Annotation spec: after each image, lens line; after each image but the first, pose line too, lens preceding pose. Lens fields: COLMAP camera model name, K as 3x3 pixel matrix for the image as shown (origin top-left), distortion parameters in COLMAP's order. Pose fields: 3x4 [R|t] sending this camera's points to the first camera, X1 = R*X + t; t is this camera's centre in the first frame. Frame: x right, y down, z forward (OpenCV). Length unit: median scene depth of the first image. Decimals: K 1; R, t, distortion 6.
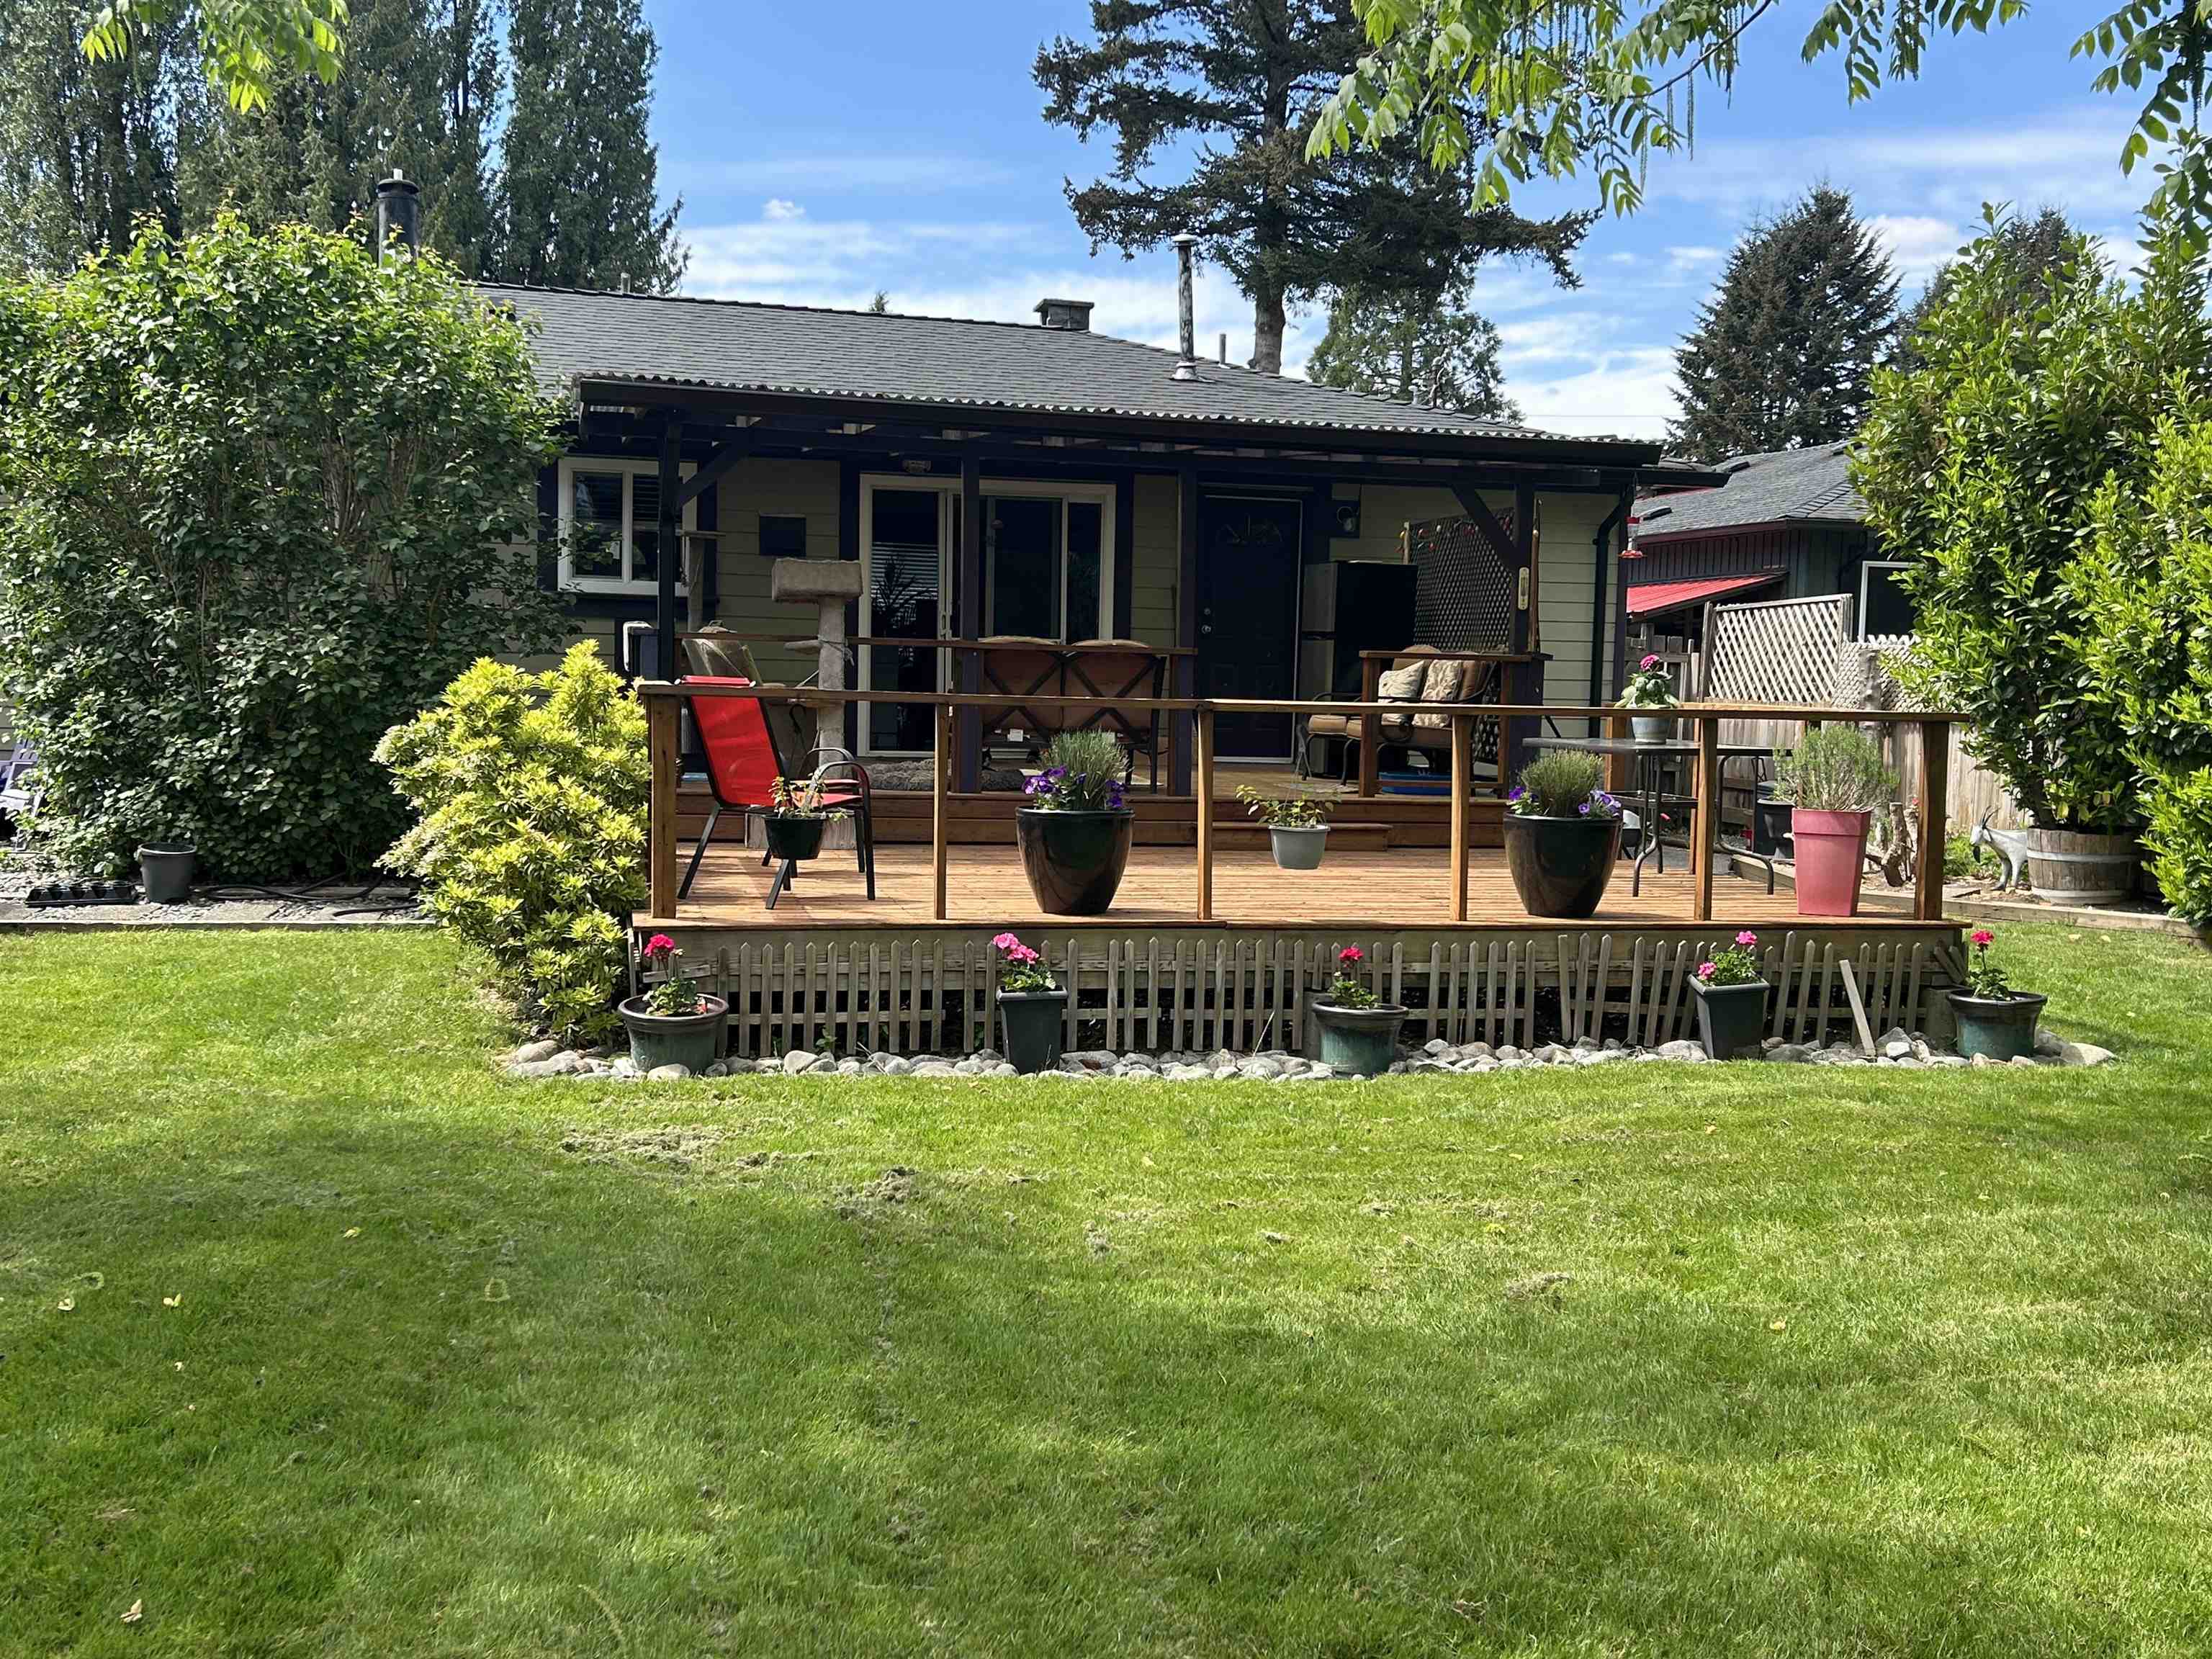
lens RADIAL K [[2168.1, 0, 1100.5], [0, 2168.1, 830.0], [0, 0, 1]] dist [0.075553, 0.000000]
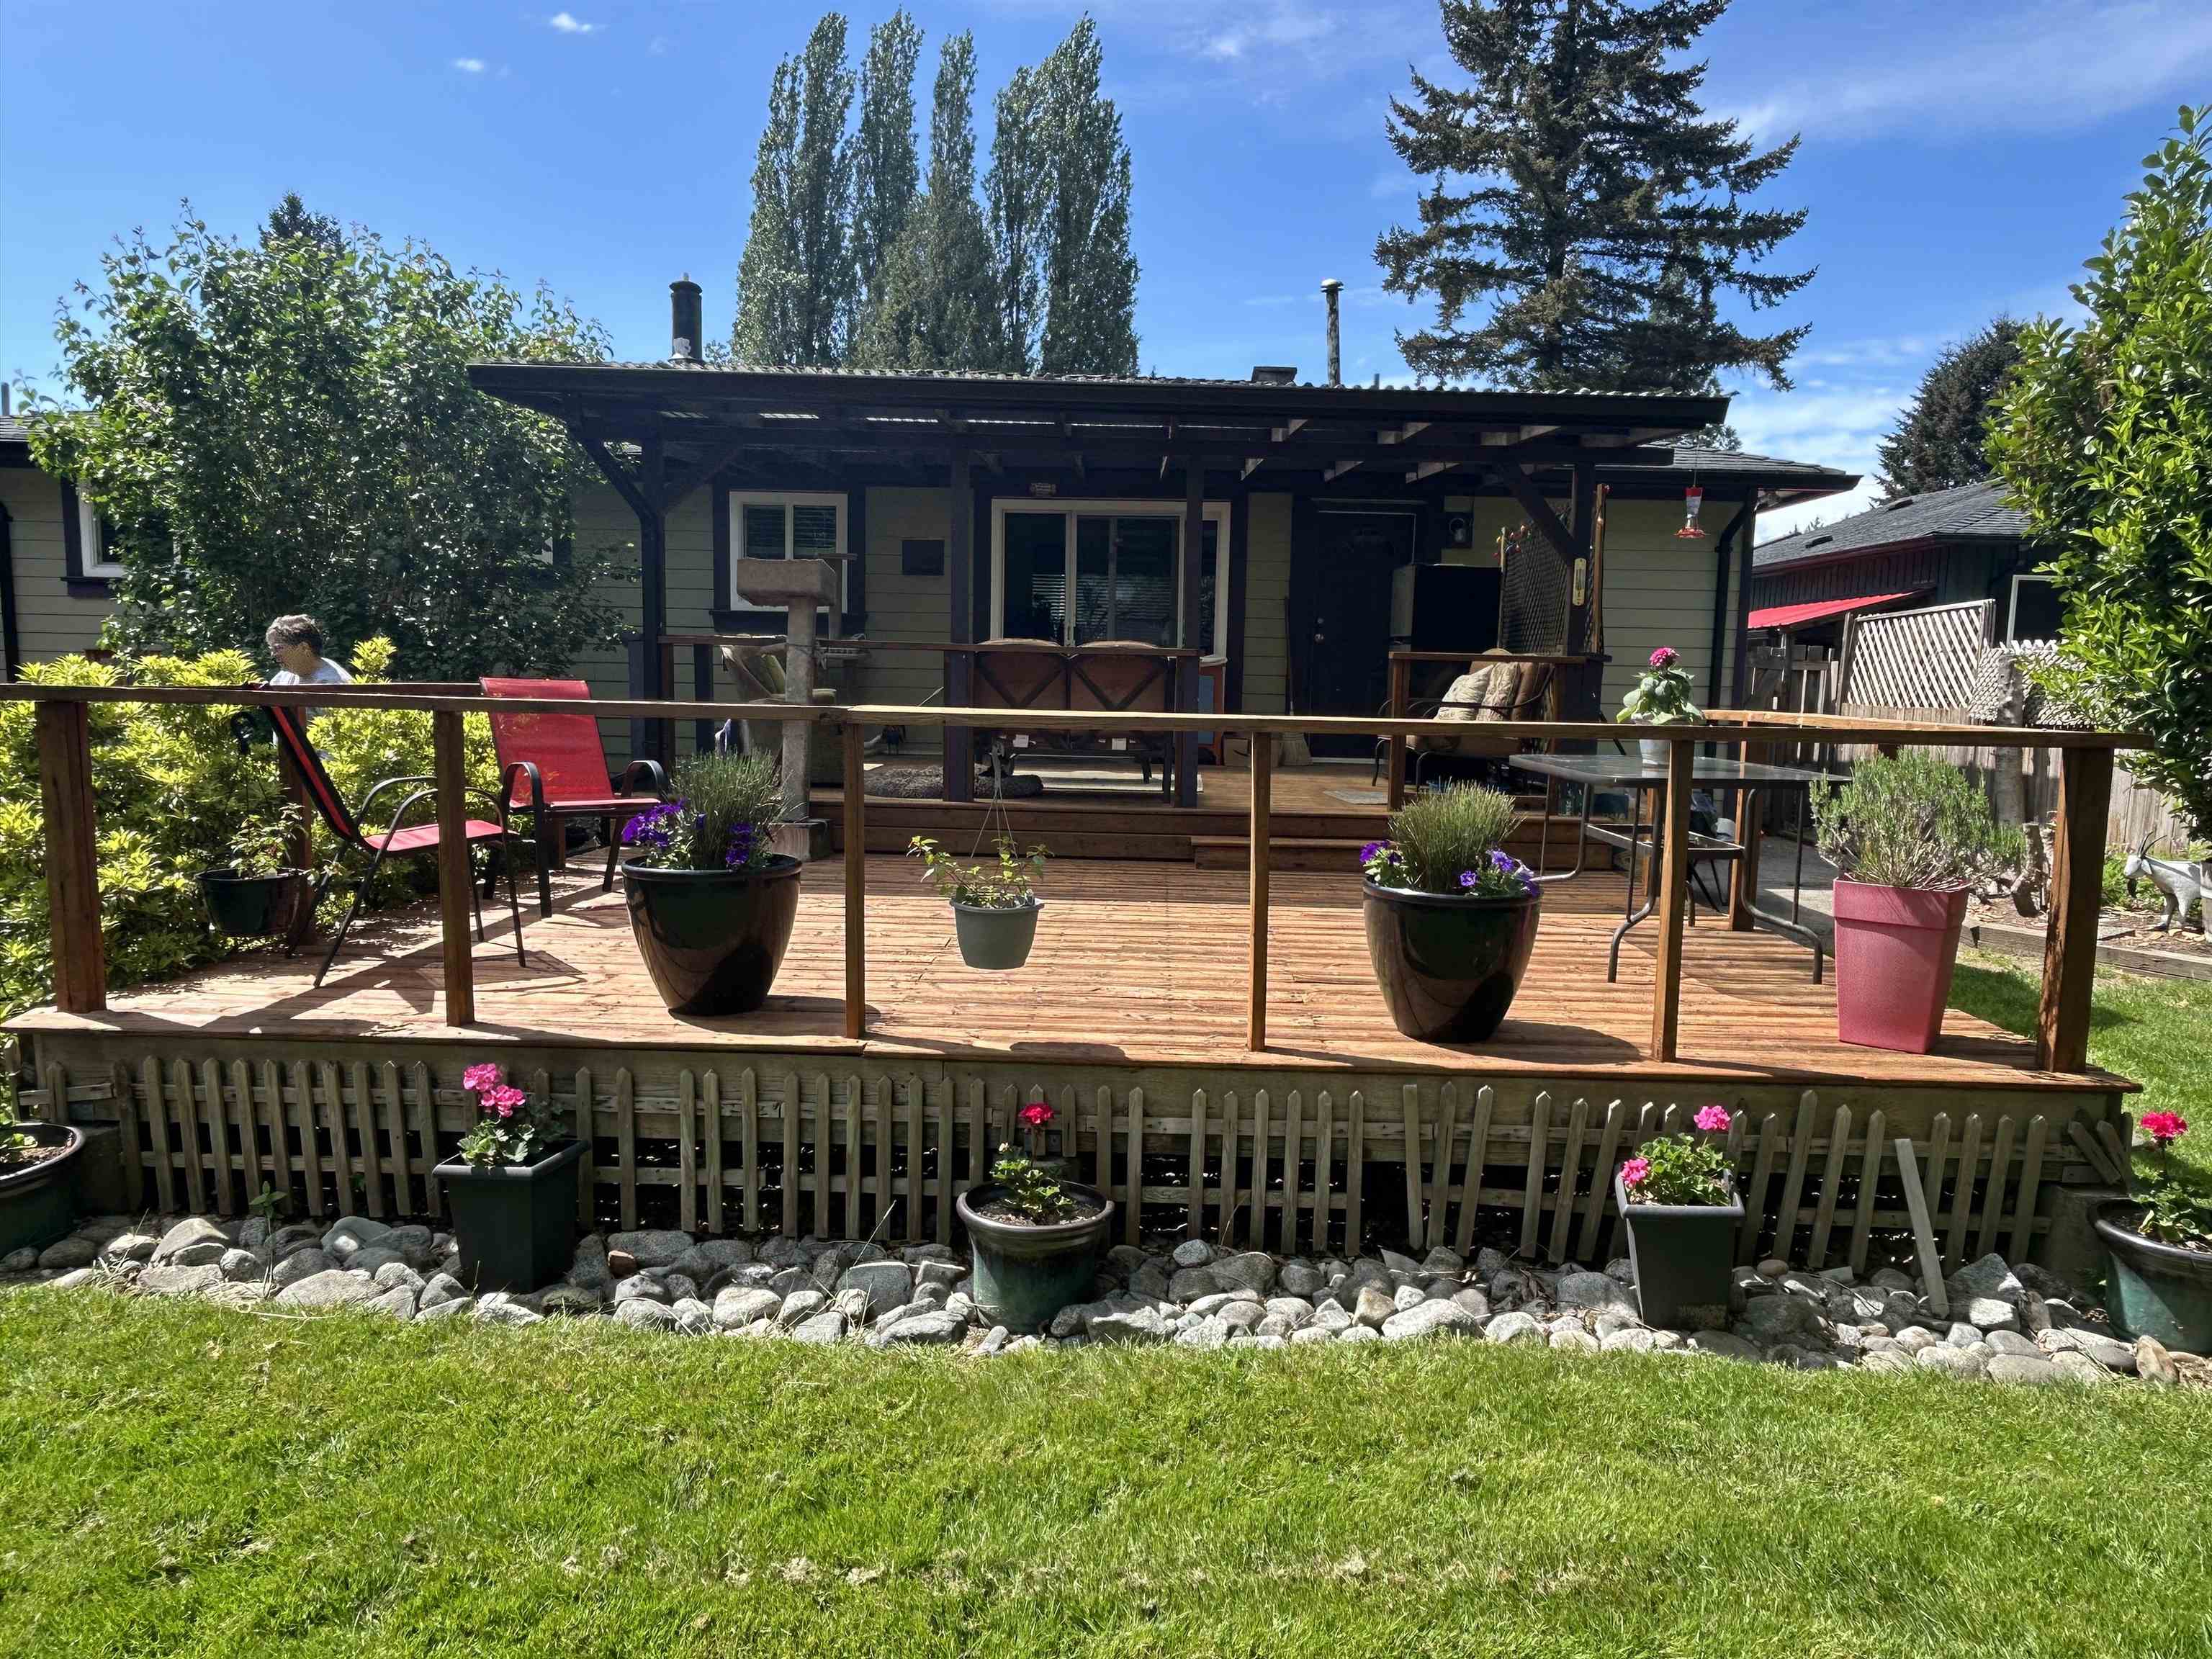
lens RADIAL K [[1396.9, 0, 1119.5], [0, 1396.9, 848.3], [0, 0, 1]] dist [0.008443, 0.003210]
pose [[0.972282, 0.026015, -0.232359, 0.132864], [-0.015856, 0.998839, 0.045482, -0.022002], [0.233273, -0.040537, 0.971566, 0.351954]]
